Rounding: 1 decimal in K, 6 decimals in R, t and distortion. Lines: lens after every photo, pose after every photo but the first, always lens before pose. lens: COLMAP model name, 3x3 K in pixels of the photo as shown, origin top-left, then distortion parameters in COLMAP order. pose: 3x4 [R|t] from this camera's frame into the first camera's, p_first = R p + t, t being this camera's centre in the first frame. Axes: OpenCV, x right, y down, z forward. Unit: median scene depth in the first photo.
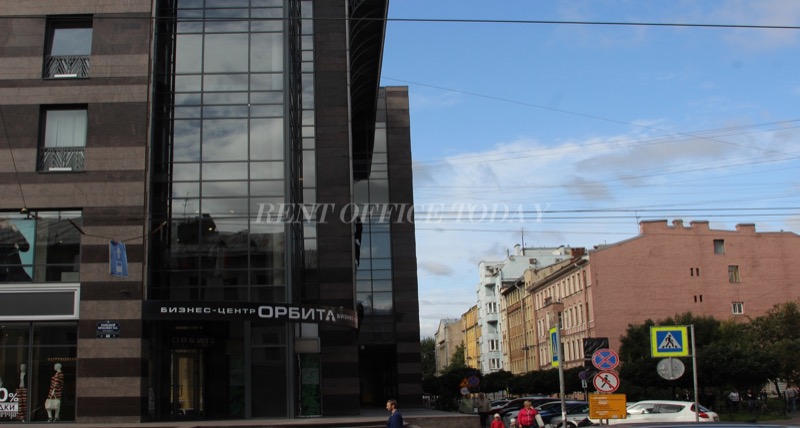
lens RADIAL K [[1012.9, 0, 401.4], [0, 1012.9, 211.2], [0, 0, 1]] dist [-0.106653, 0.000000]
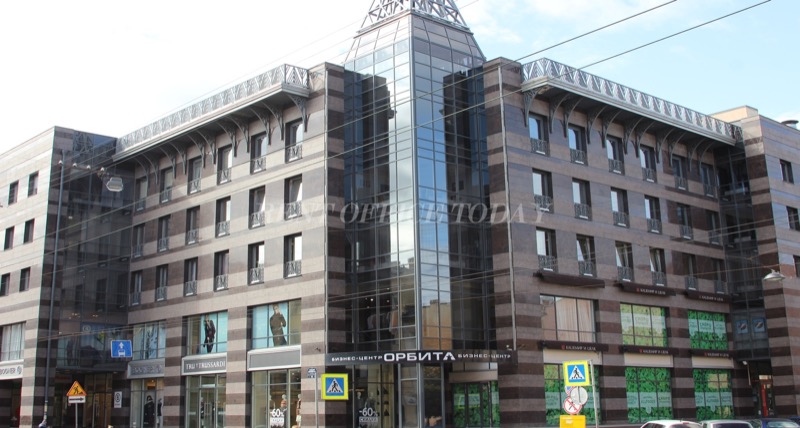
lens RADIAL K [[1012.9, 0, 404.8], [0, 1012.9, 213.8], [0, 0, 1]] dist [-0.106653, 0.000000]
pose [[0.653162, -0.137029, -0.744716, 1.020545], [0.133737, 0.988905, -0.064664, -0.009808], [0.745315, -0.057360, 0.664241, 0.043580]]
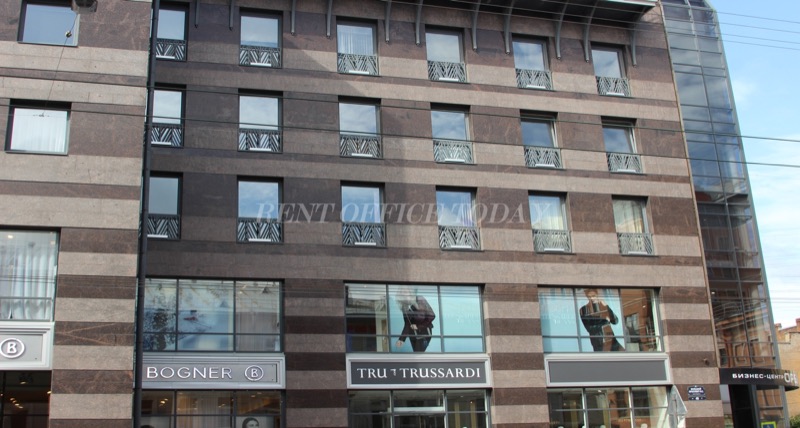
lens RADIAL K [[1012.9, 0, 396.1], [0, 1012.9, 211.8], [0, 0, 1]] dist [-0.106653, 0.000000]
pose [[0.969792, 0.053360, 0.238025, -0.888564], [-0.035099, 0.996152, -0.080311, 0.013751], [-0.241394, 0.069531, 0.967933, -0.052541]]
